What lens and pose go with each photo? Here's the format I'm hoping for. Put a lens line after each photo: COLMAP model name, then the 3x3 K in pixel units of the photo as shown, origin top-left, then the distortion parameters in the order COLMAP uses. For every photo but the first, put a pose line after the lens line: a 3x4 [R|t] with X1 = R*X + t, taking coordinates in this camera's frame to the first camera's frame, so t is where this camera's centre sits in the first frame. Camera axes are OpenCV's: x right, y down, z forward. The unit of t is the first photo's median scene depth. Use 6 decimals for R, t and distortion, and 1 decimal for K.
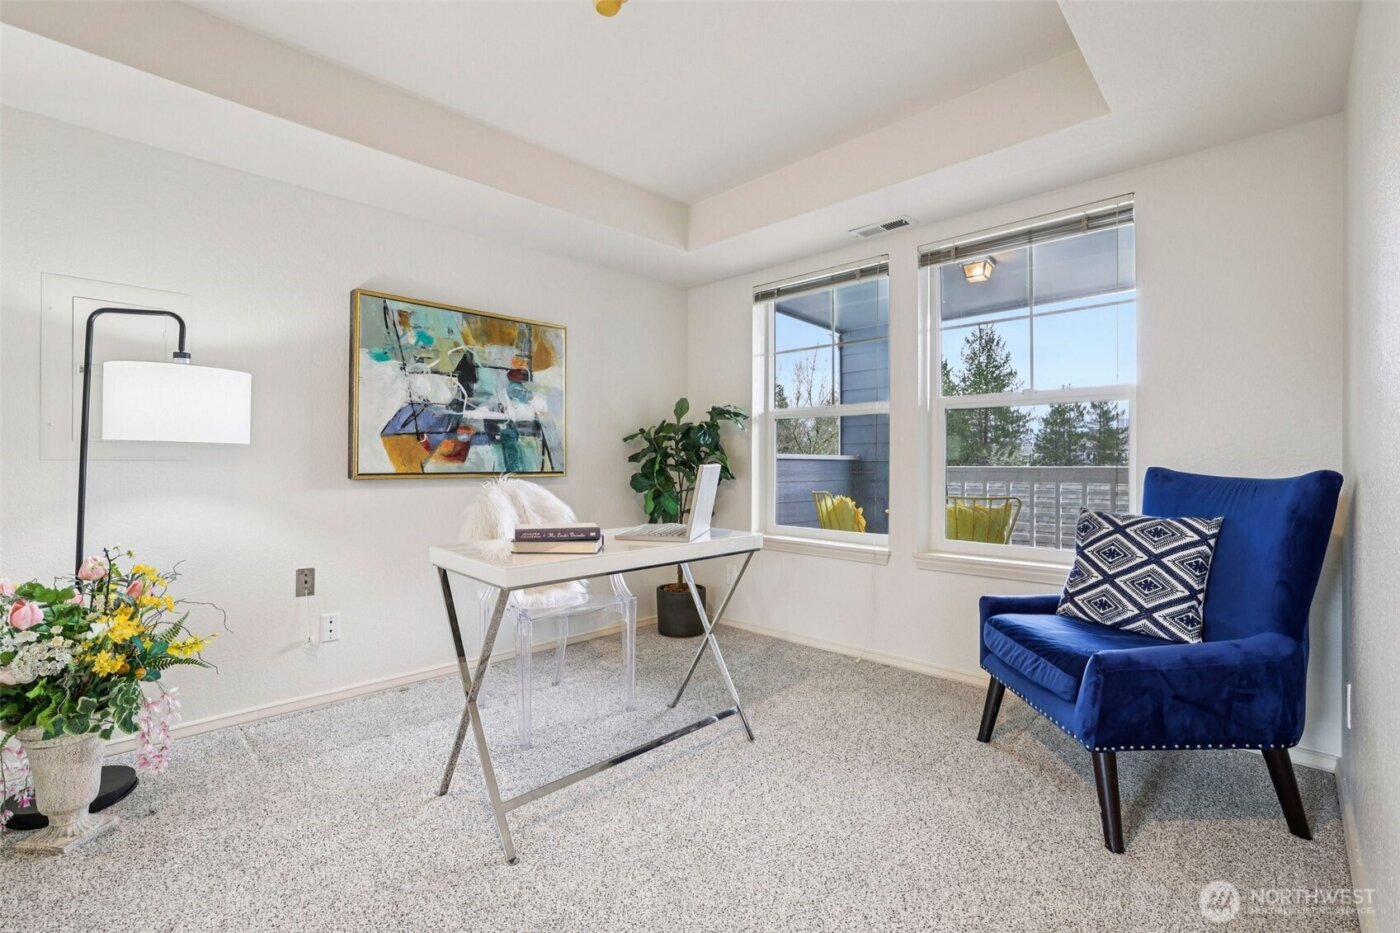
lens RADIAL K [[613.5, 0, 703.4], [0, 613.5, 468.6], [0, 0, 1]] dist [-0.042815, 0.012528]
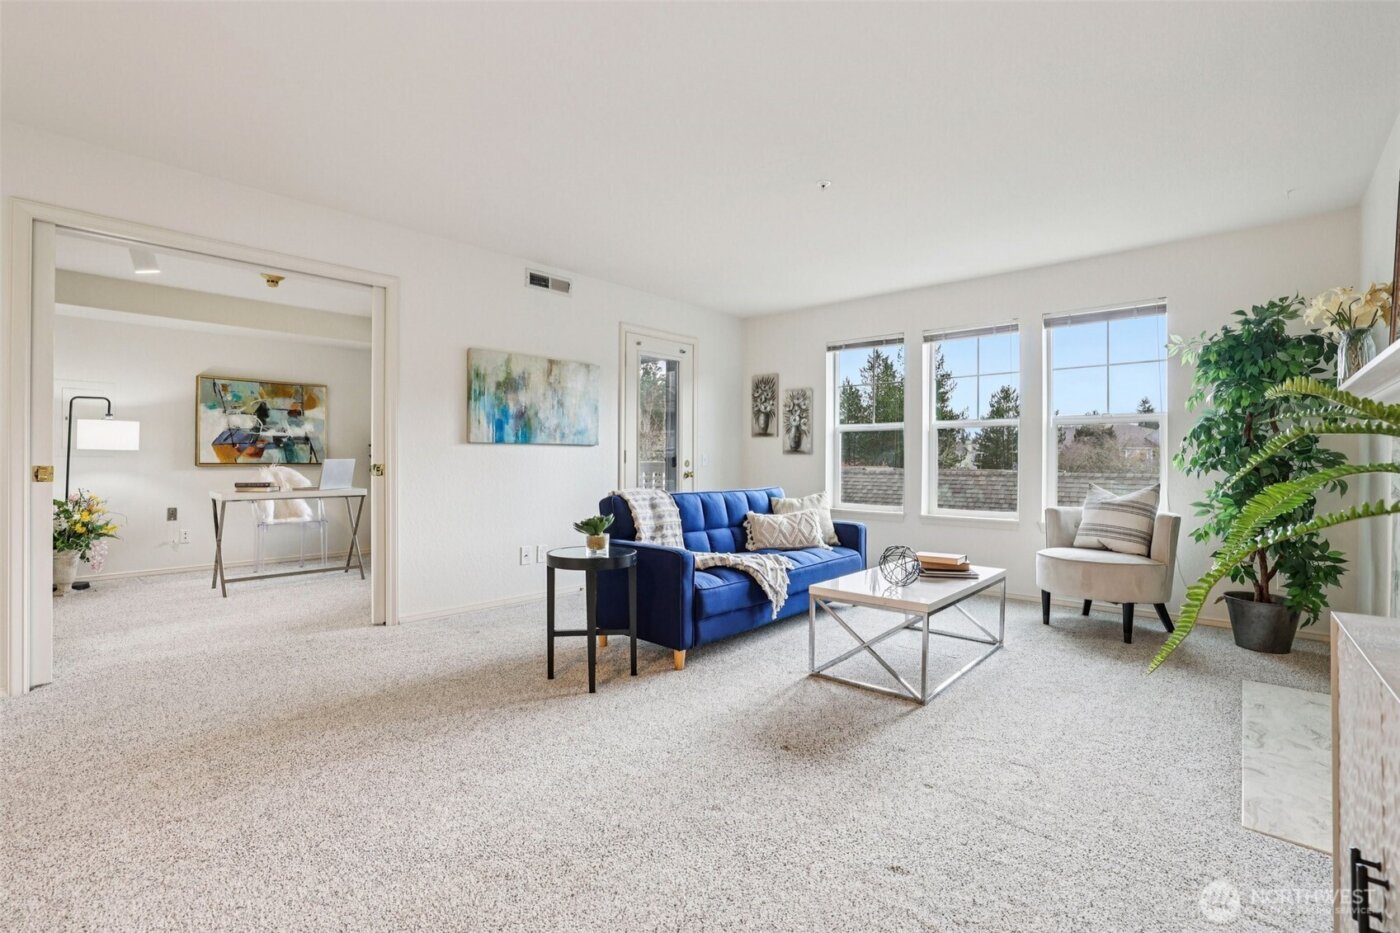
lens RADIAL K [[613.5, 0, 701.8], [0, 613.5, 466.8], [0, 0, 1]] dist [-0.042815, 0.012528]
pose [[0.998989, 0.001346, 0.044934, 0.925389], [-0.001444, 0.999997, 0.002149, 0.011558], [-0.044931, -0.002211, 0.998988, -0.990927]]
